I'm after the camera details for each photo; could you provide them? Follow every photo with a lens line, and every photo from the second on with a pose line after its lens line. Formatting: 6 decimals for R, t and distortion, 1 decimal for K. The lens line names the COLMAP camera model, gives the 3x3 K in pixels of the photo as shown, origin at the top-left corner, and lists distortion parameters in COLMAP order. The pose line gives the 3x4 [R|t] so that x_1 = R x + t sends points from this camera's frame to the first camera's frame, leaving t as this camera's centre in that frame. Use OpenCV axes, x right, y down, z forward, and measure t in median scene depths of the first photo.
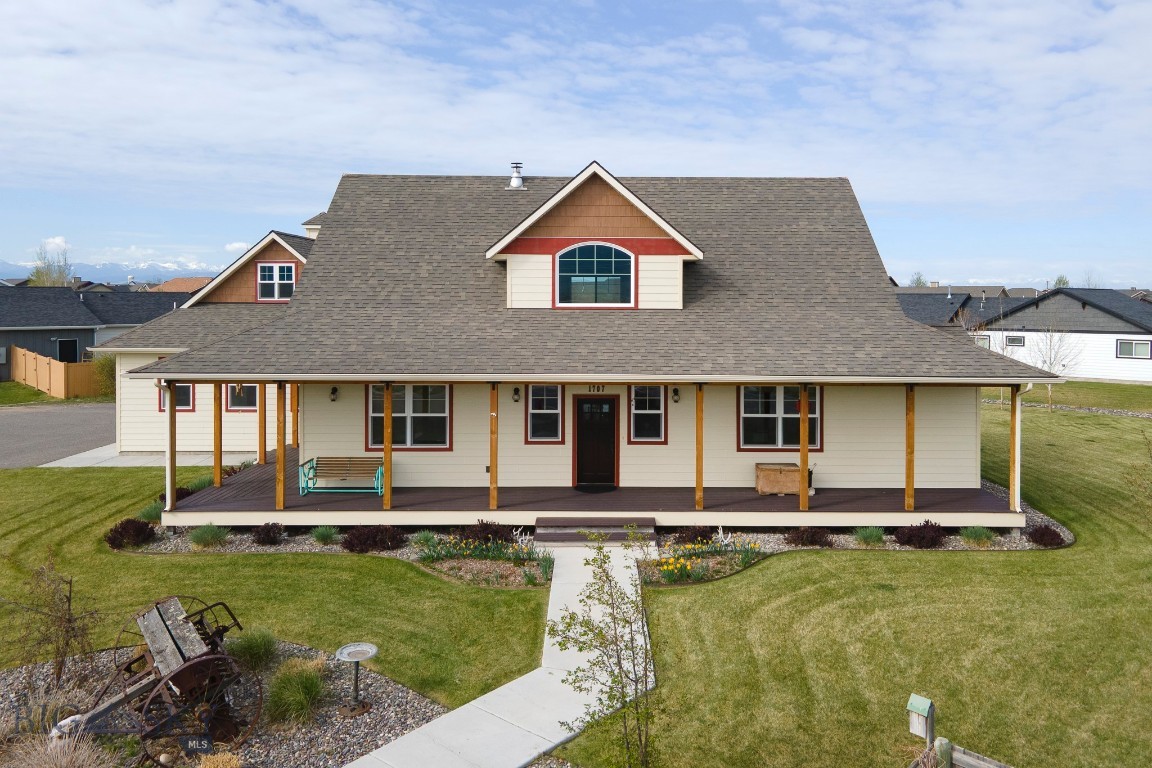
lens RADIAL K [[868.9, 0, 575.6], [0, 868.9, 325.4], [0, 0, 1]] dist [0.104630, -0.086625]
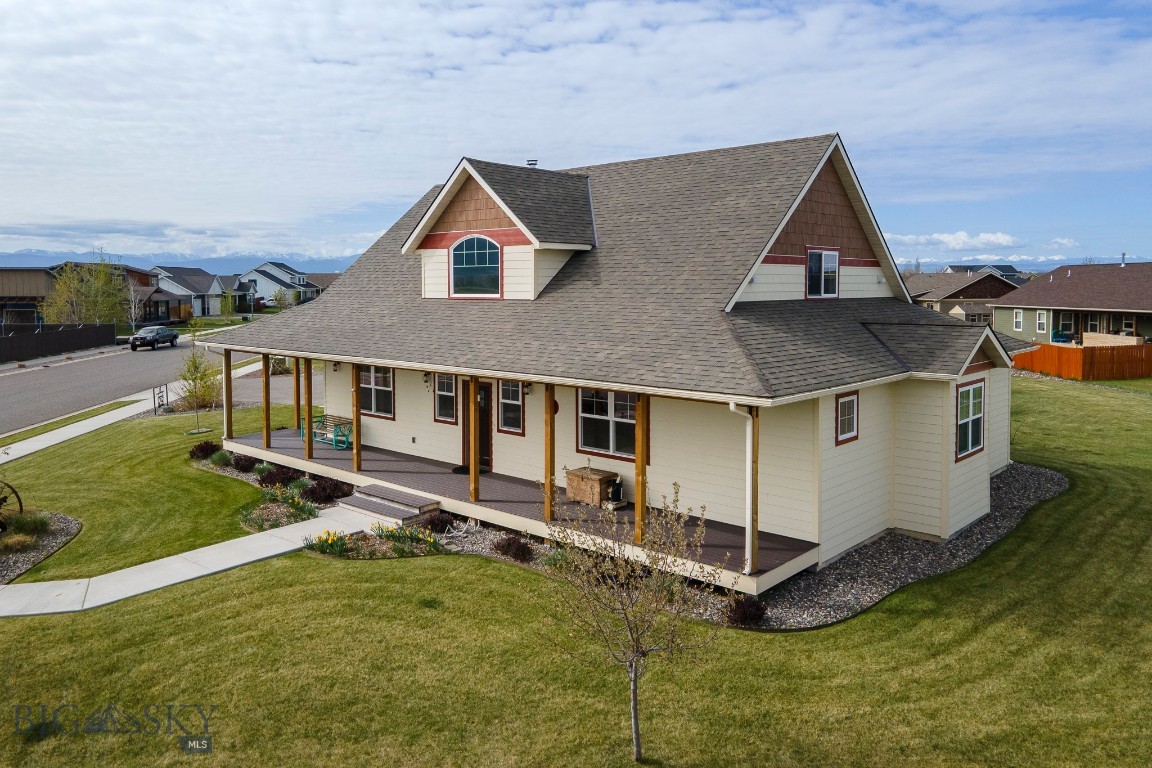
lens RADIAL K [[839.1, 0, 575.0], [0, 839.1, 311.2], [0, 0, 1]] dist [0.021844, 0.000030]
pose [[0.724600, 0.012733, -0.689052, 0.797771], [-0.014748, 0.999887, 0.002968, -0.008962], [0.689012, 0.008012, 0.724706, 0.349856]]
